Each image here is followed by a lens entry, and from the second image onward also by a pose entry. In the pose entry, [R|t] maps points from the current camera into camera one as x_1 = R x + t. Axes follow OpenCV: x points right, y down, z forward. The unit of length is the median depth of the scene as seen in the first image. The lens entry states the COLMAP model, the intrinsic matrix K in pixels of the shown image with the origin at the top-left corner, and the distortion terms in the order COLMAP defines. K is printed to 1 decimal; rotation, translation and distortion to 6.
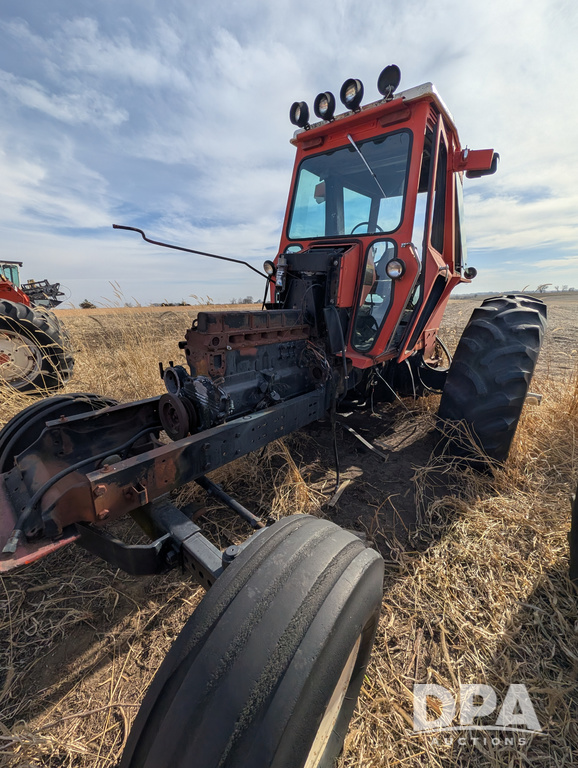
lens RADIAL K [[269.9, 0, 288.0], [0, 269.9, 390.5], [0, 0, 1]] dist [-0.008973, 0.000069]
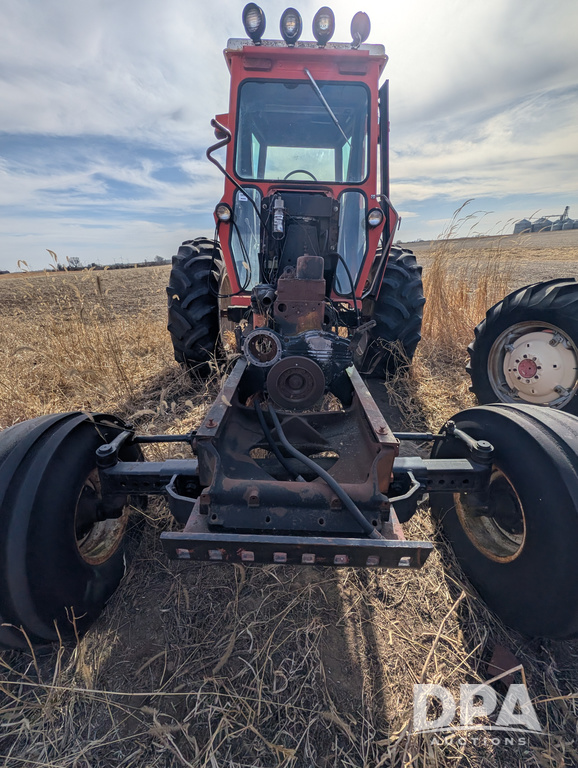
lens RADIAL K [[277.1, 0, 289.0], [0, 277.1, 384.0], [0, 0, 1]] dist [-0.001371, -0.000805]
pose [[0.789187, -0.279773, 0.546727, -0.671776], [0.223854, 0.960011, 0.168133, -0.039958], [-0.571903, -0.010301, 0.820256, 0.196667]]
